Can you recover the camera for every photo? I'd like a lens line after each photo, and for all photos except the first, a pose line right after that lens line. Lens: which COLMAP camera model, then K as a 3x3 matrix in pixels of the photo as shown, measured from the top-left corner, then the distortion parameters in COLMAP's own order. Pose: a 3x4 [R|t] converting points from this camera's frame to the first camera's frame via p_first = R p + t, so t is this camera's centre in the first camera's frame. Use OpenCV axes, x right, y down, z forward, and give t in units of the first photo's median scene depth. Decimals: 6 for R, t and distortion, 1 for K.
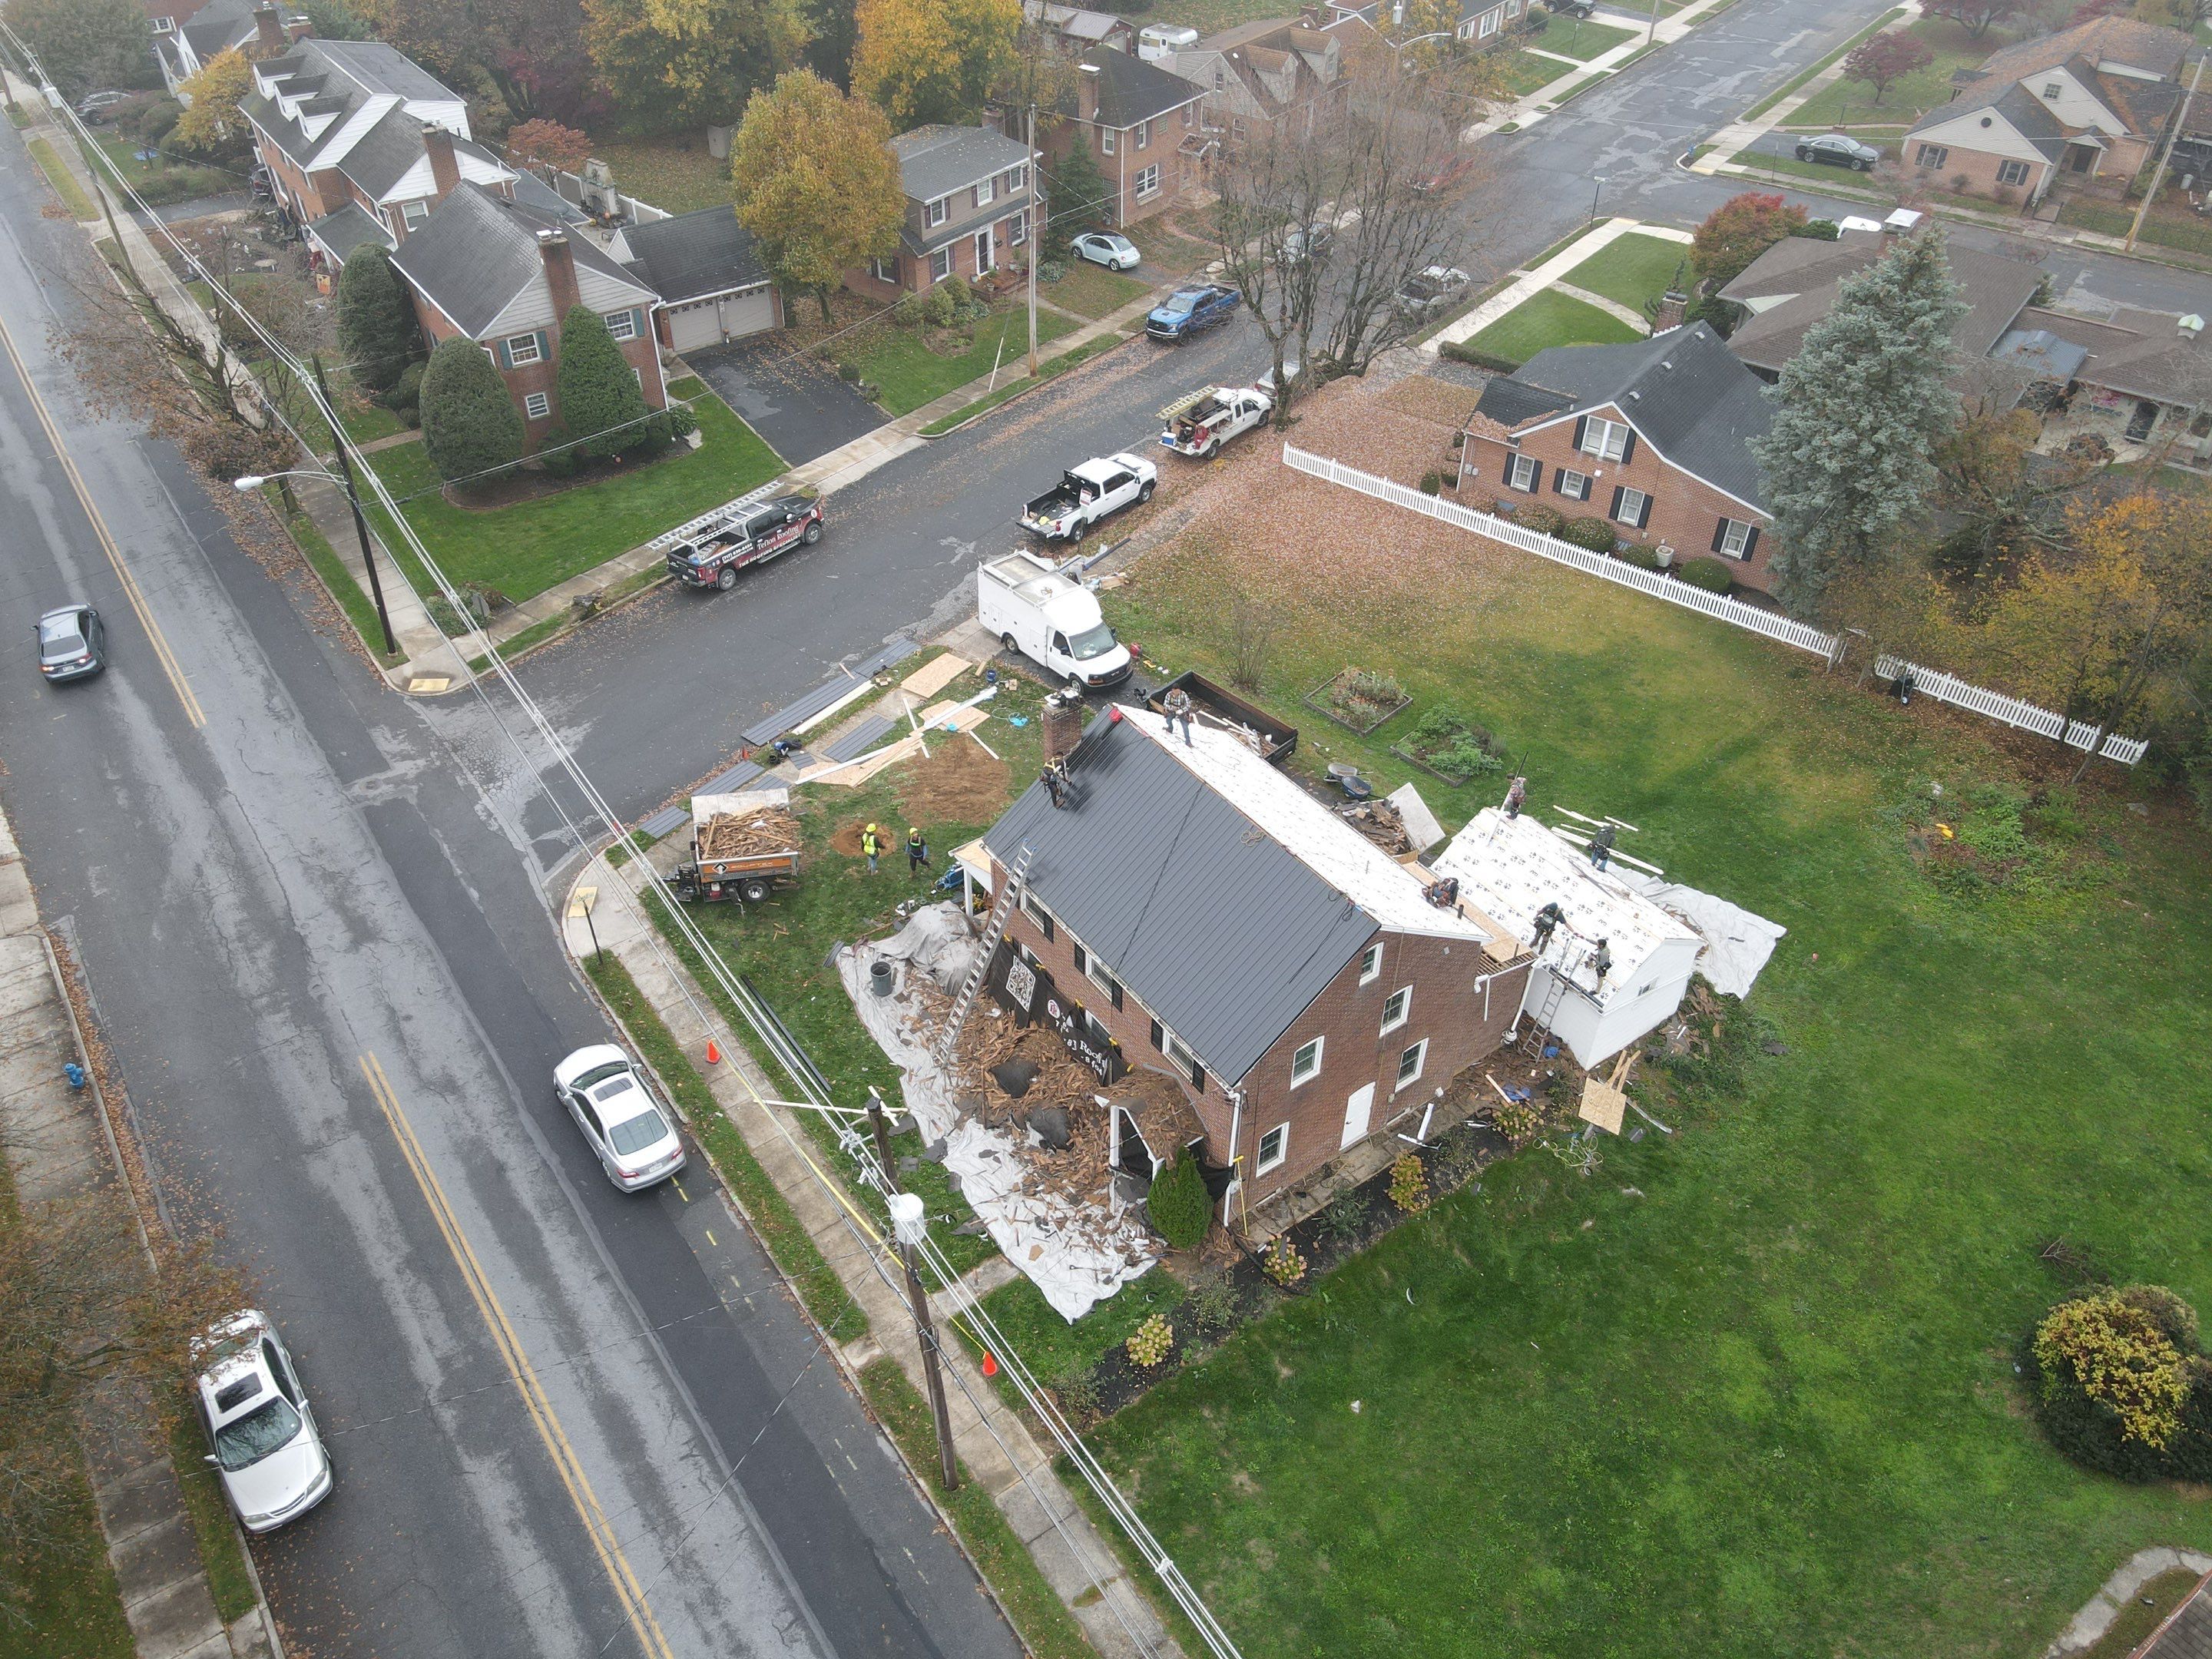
lens RADIAL K [[1621.2, 0, 1099.8], [0, 1621.2, 837.8], [0, 0, 1]] dist [0.011969, 0.009192]
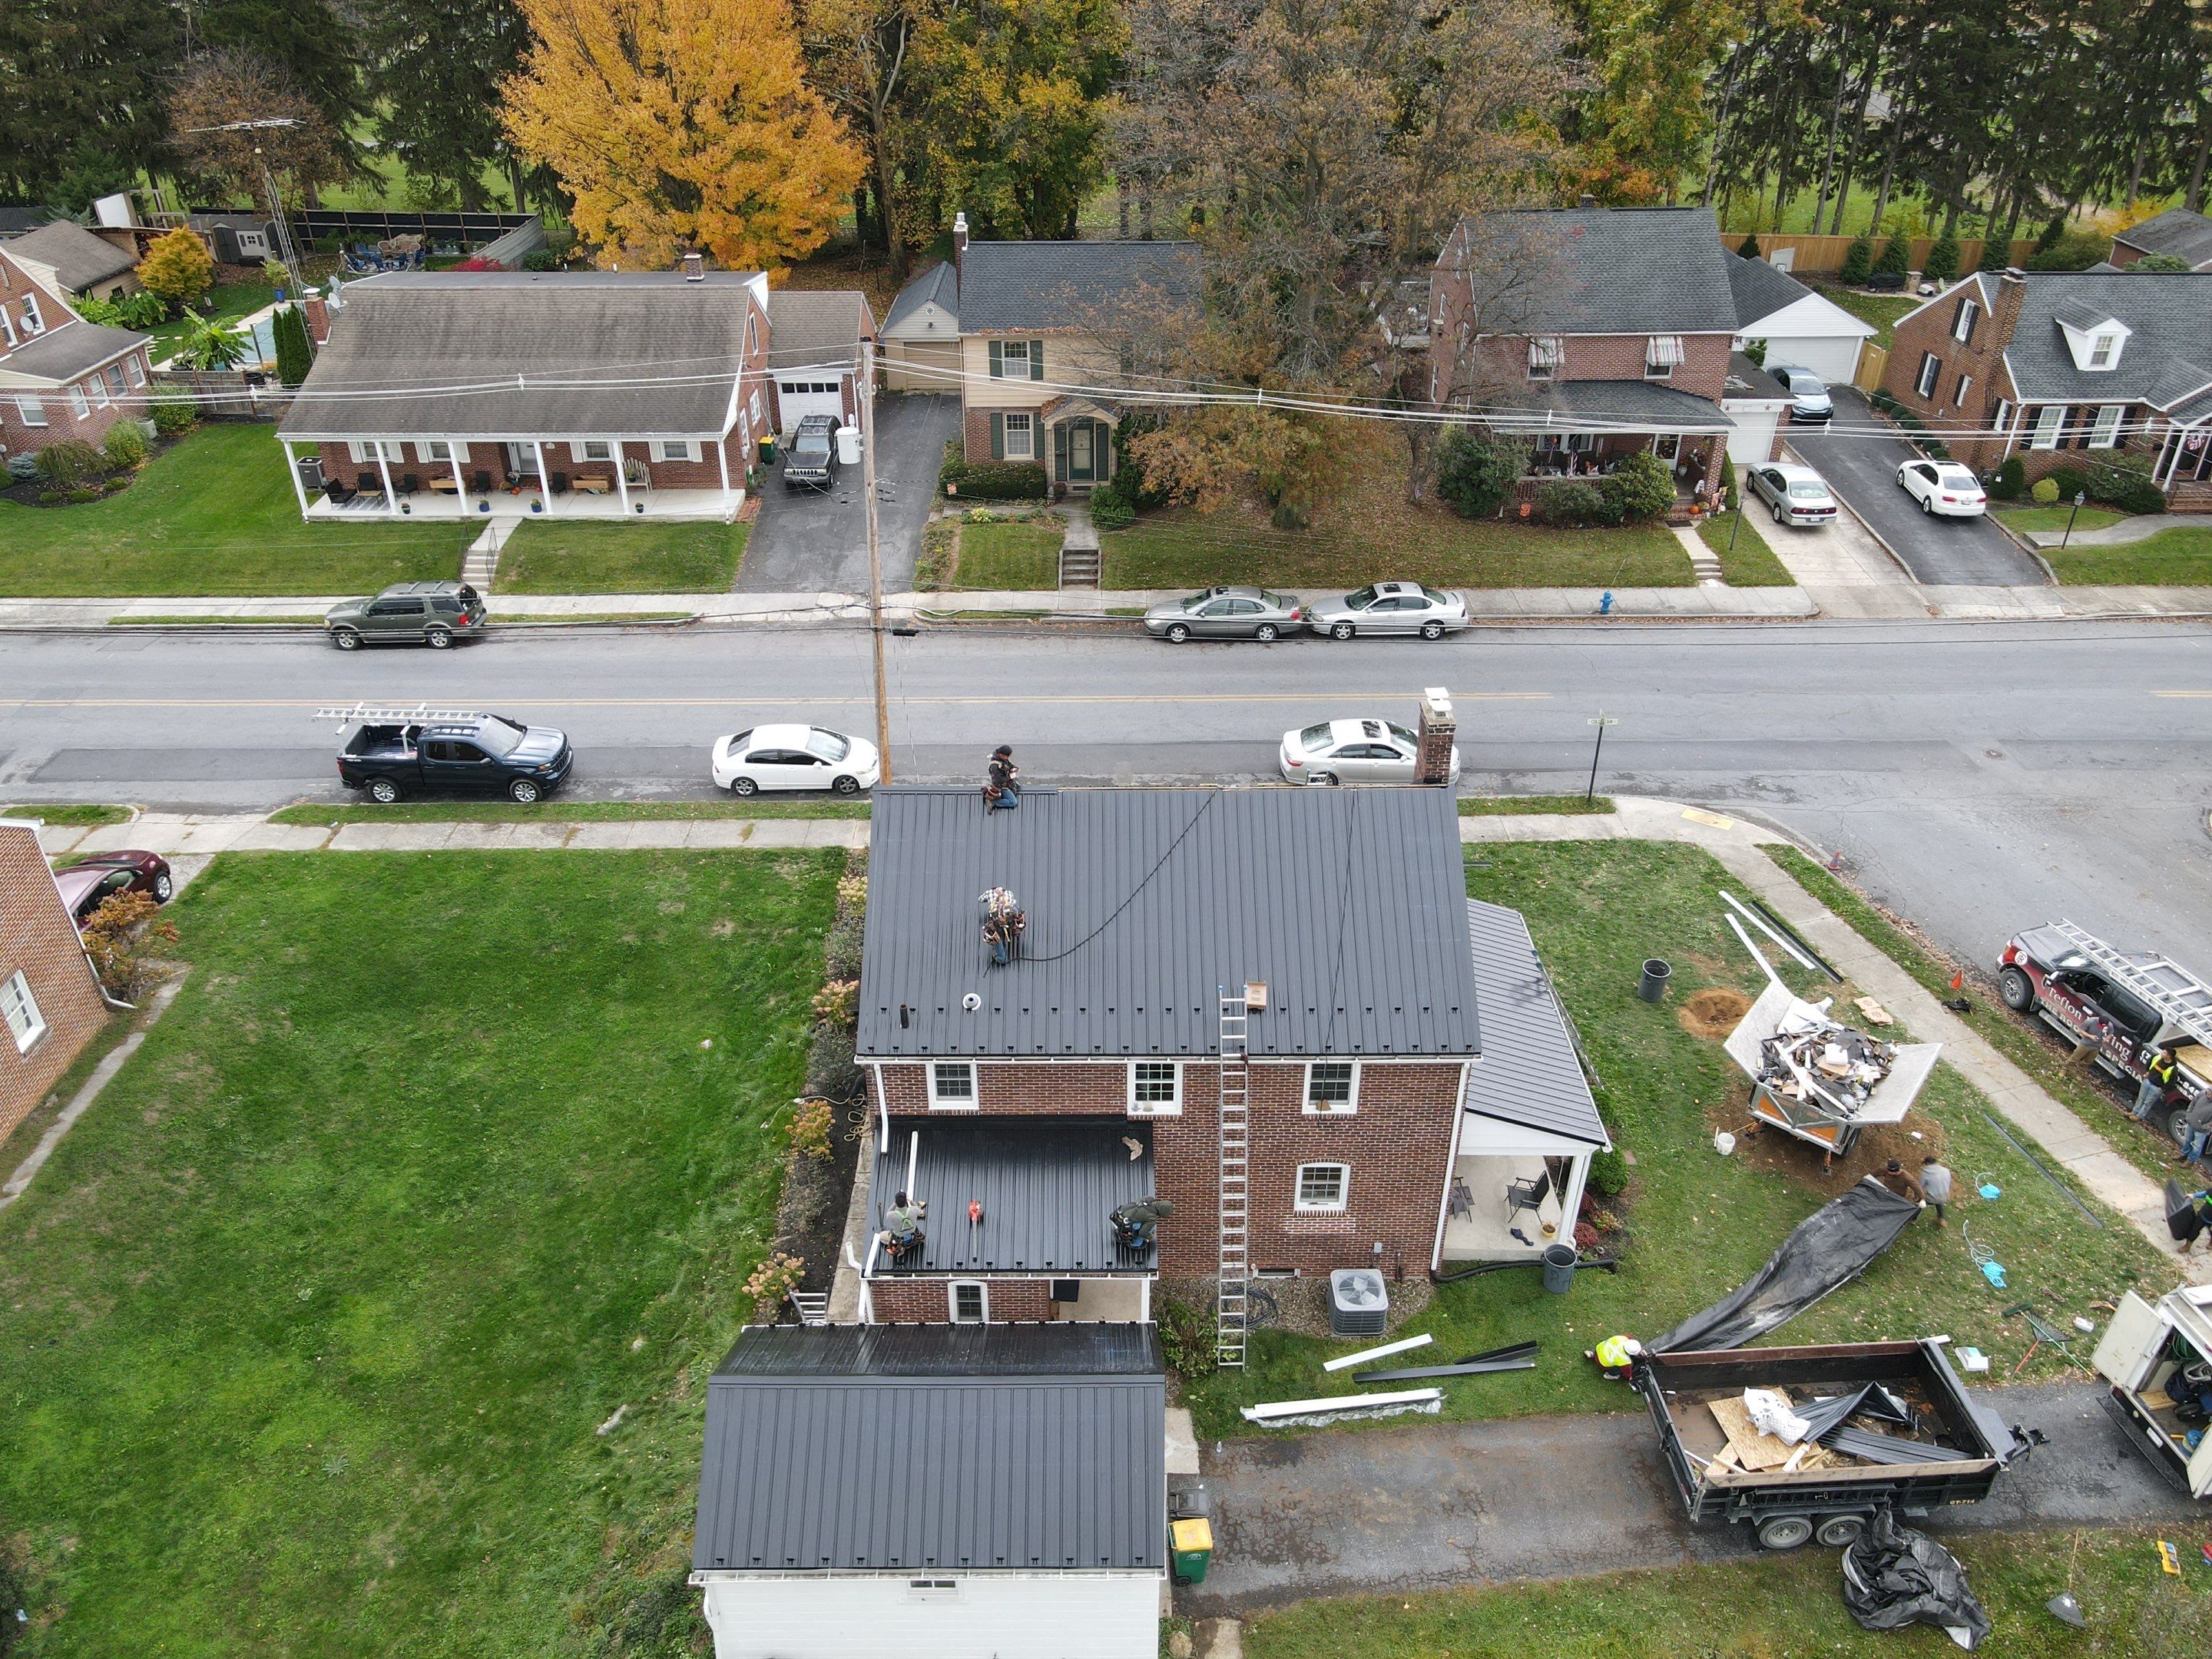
lens RADIAL K [[1621.2, 0, 1092.3], [0, 1621.2, 838.6], [0, 0, 1]] dist [0.011969, 0.009192]
pose [[-0.586299, 0.425375, -0.689427, 0.399936], [-0.524311, 0.449498, 0.723221, -0.338953], [0.617537, 0.785498, -0.040512, 0.665616]]
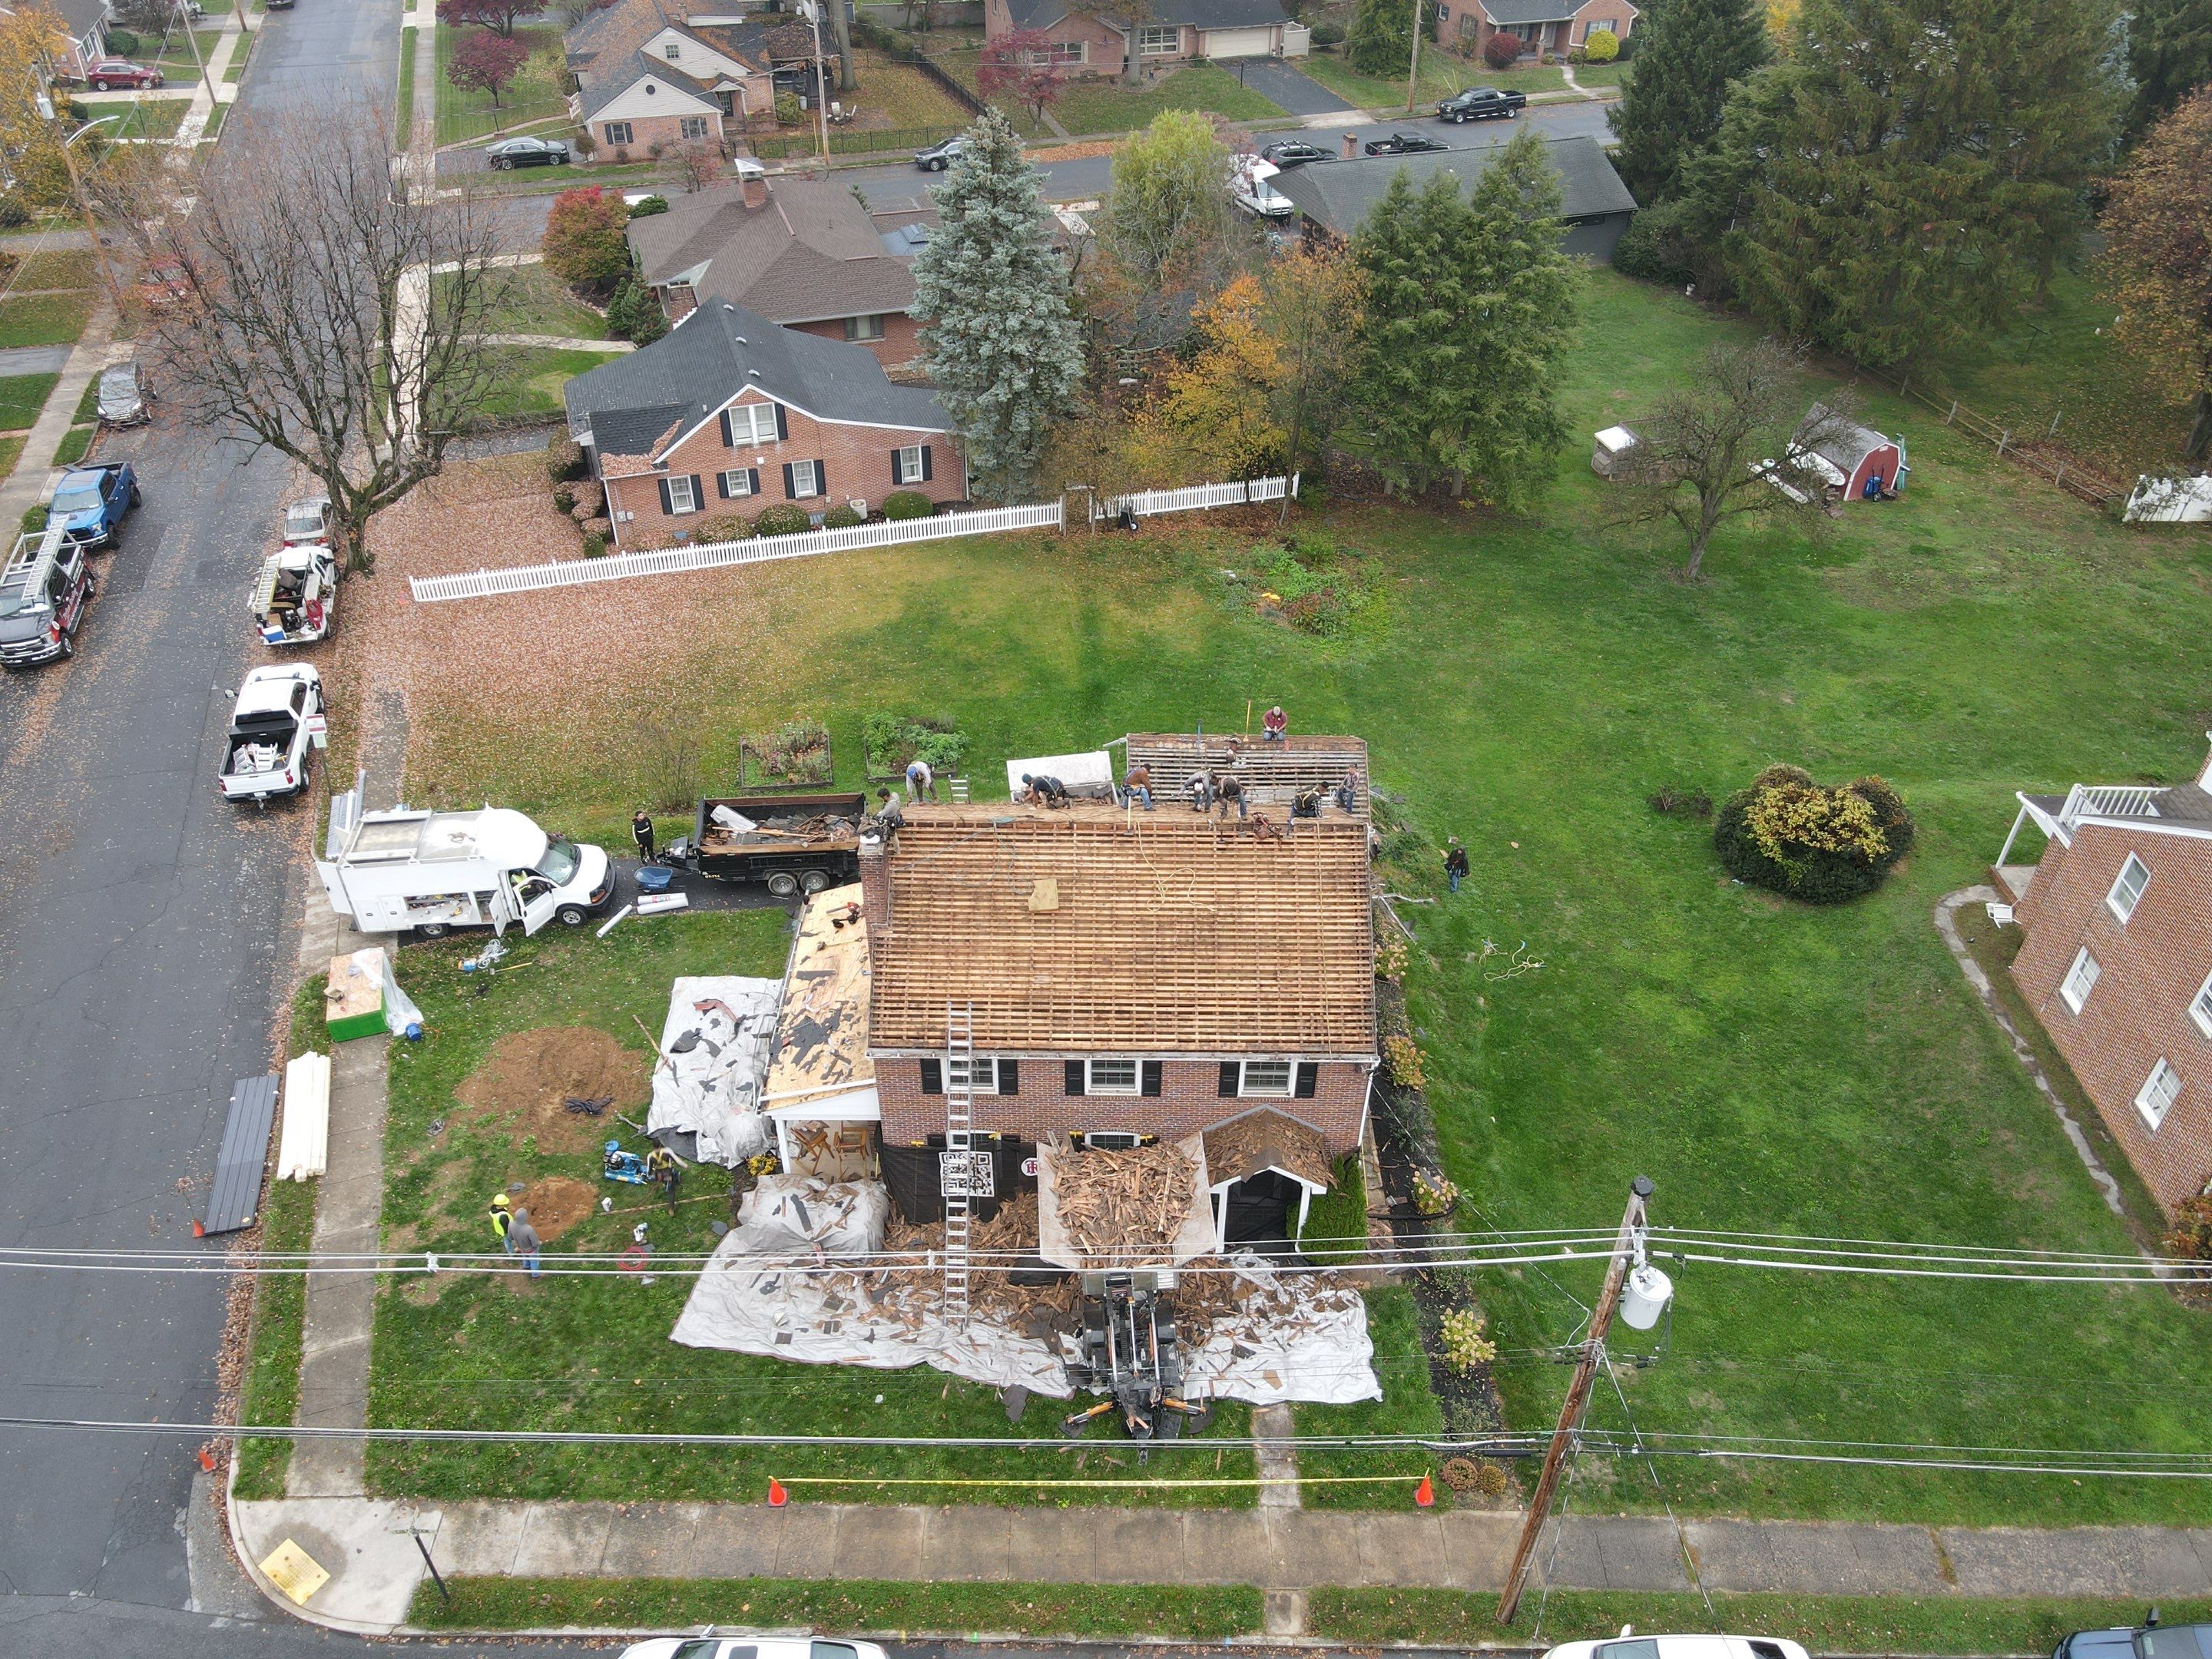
lens RADIAL K [[1621.2, 0, 1099.5], [0, 1621.2, 829.5], [0, 0, 1]] dist [0.011969, 0.009192]
pose [[0.589612, -0.500807, 0.633680, -0.310538], [0.523477, 0.834420, 0.172381, -0.112446], [-0.615084, 0.230079, 0.754145, 0.227144]]
